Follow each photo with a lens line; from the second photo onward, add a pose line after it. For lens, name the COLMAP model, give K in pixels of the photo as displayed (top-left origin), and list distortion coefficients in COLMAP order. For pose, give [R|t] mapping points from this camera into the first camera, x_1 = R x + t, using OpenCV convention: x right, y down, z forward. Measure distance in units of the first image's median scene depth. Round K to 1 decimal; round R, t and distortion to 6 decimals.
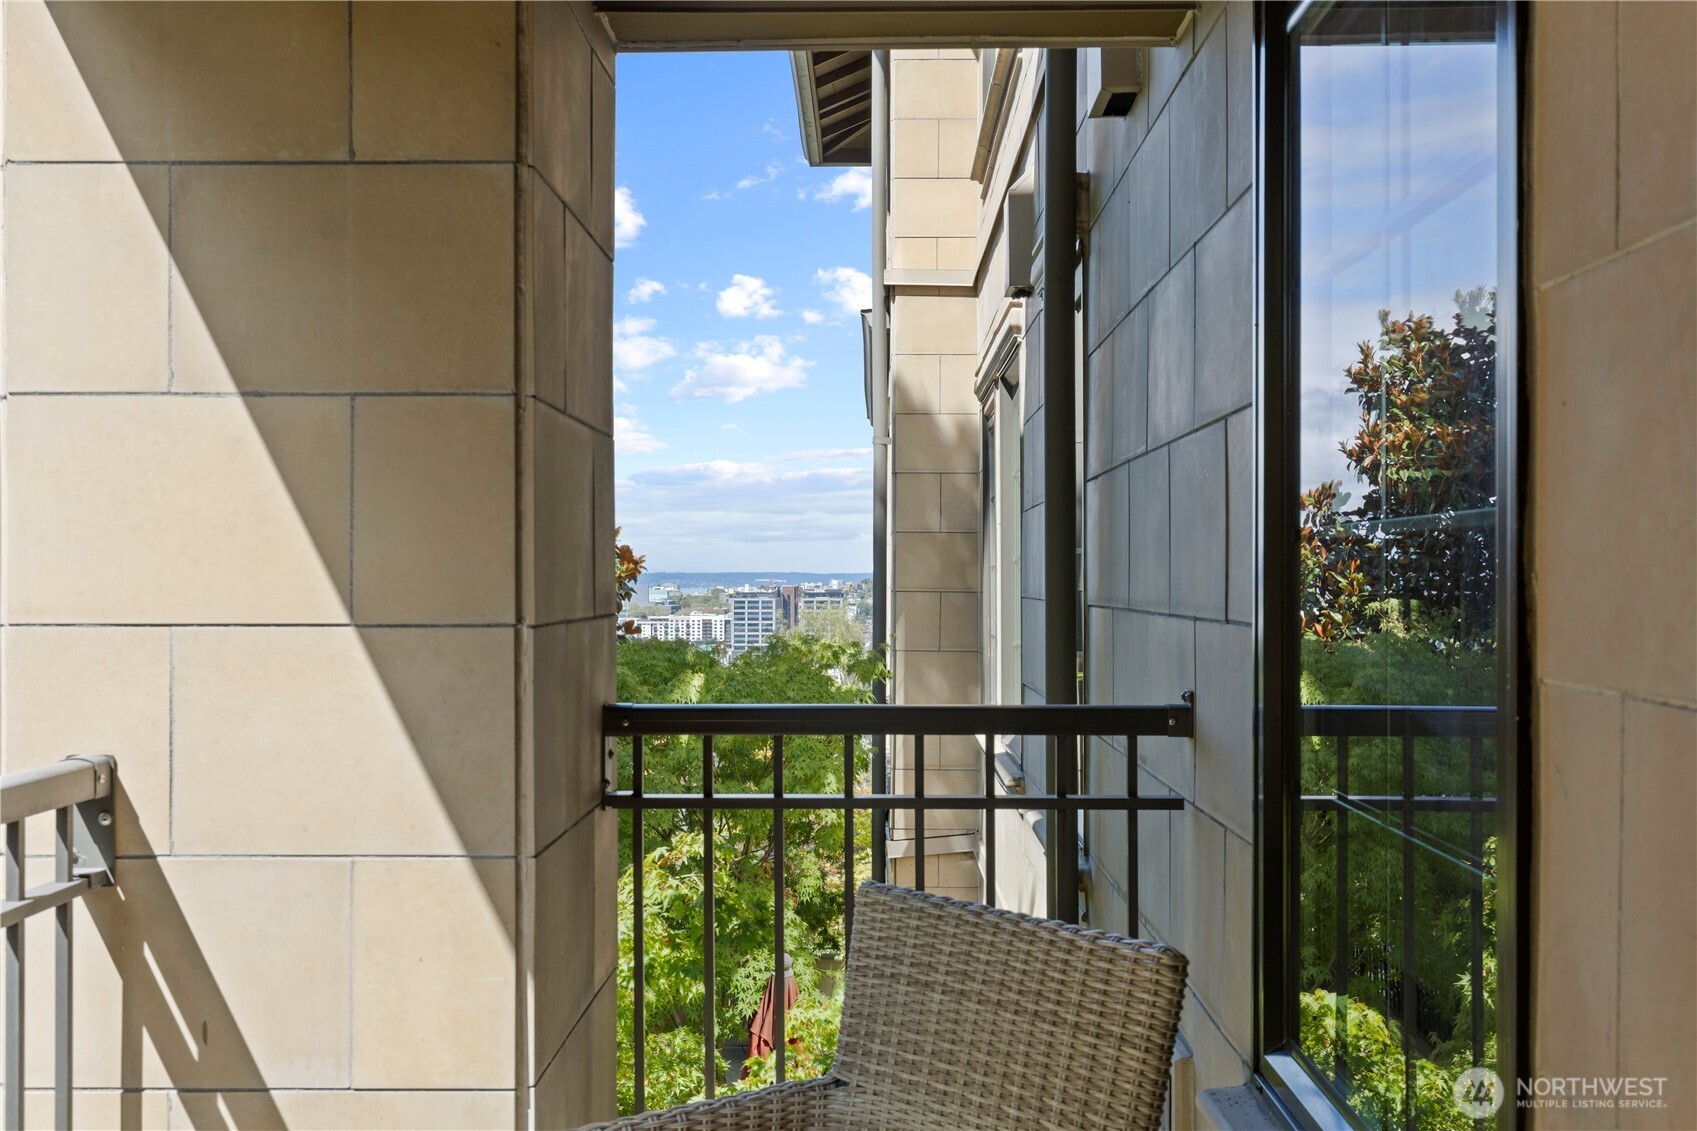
lens RADIAL K [[1636.8, 0, 852.7], [0, 1636.8, 571.8], [0, 0, 1]] dist [0.008949, 0.000000]
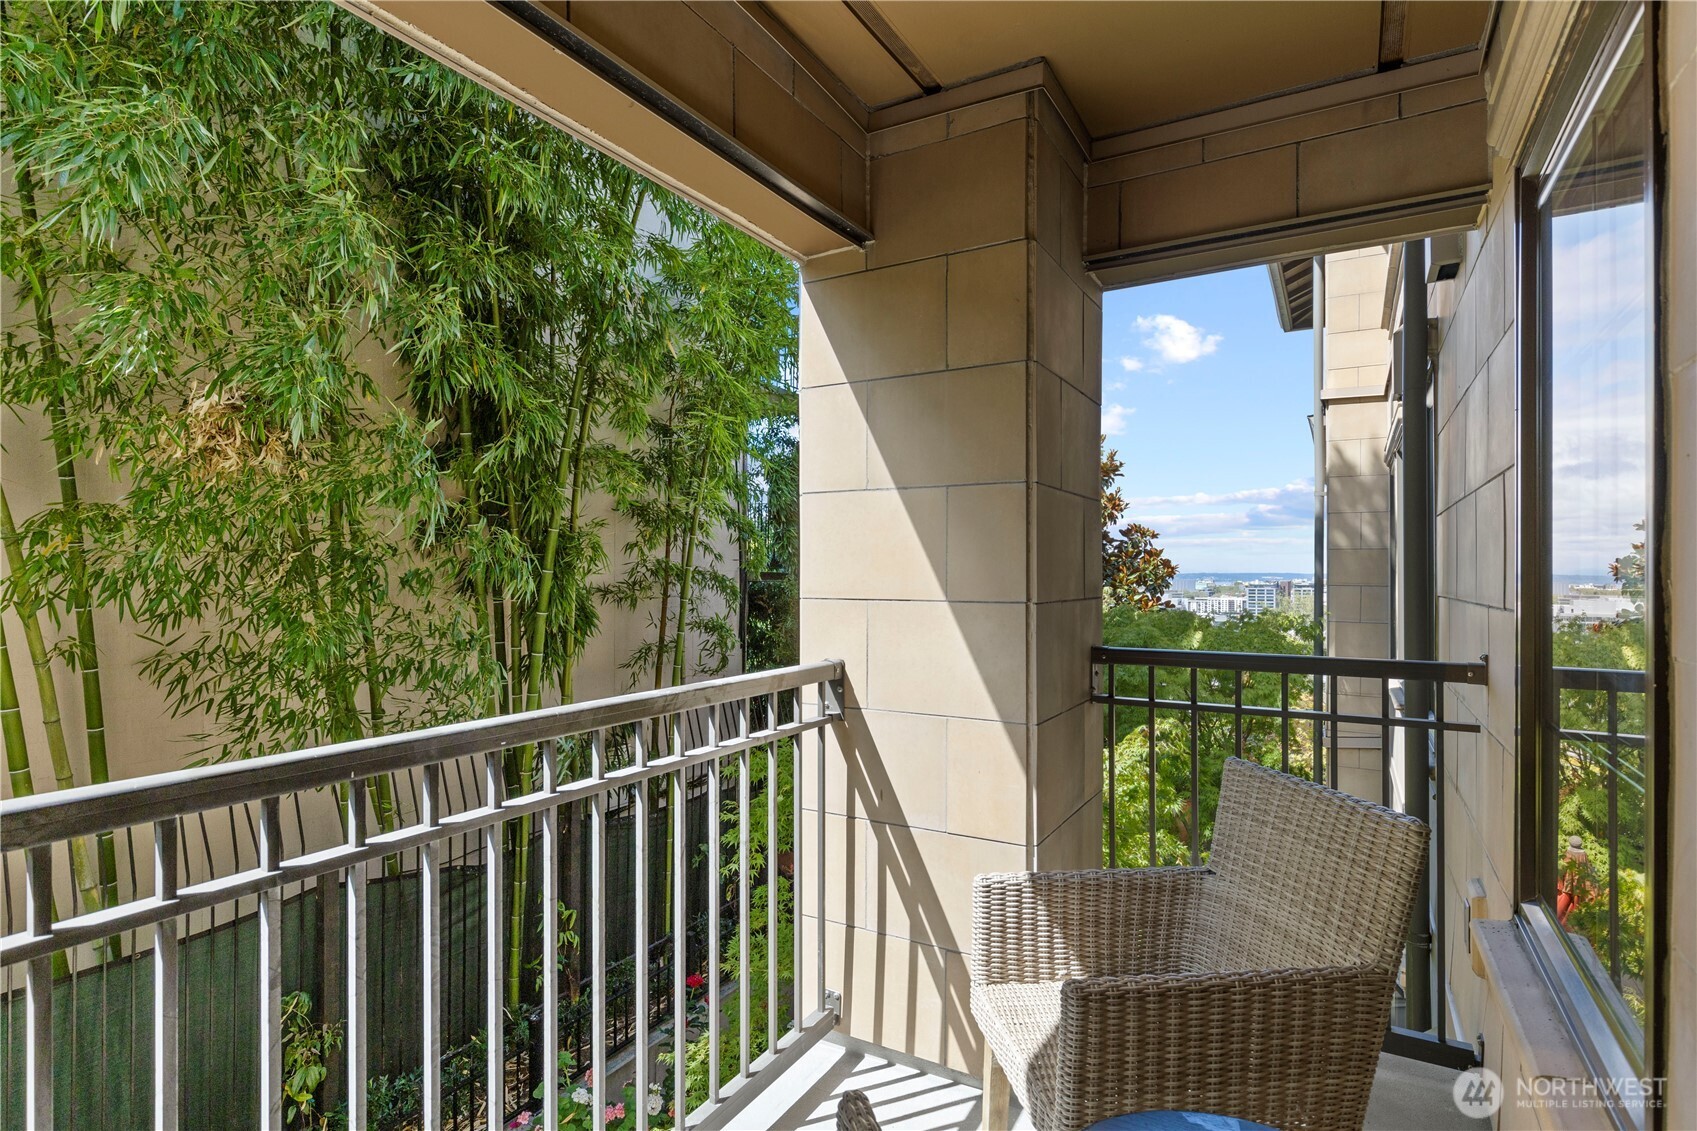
lens RADIAL K [[867.0, 0, 842.2], [0, 867.0, 568.0], [0, 0, 1]] dist [-0.002150, -0.003606]
pose [[0.864938, -0.000853, -0.501878, 0.098977], [-0.001576, 0.999989, -0.004416, -0.002538], [0.501876, 0.004611, 0.864927, 0.015379]]
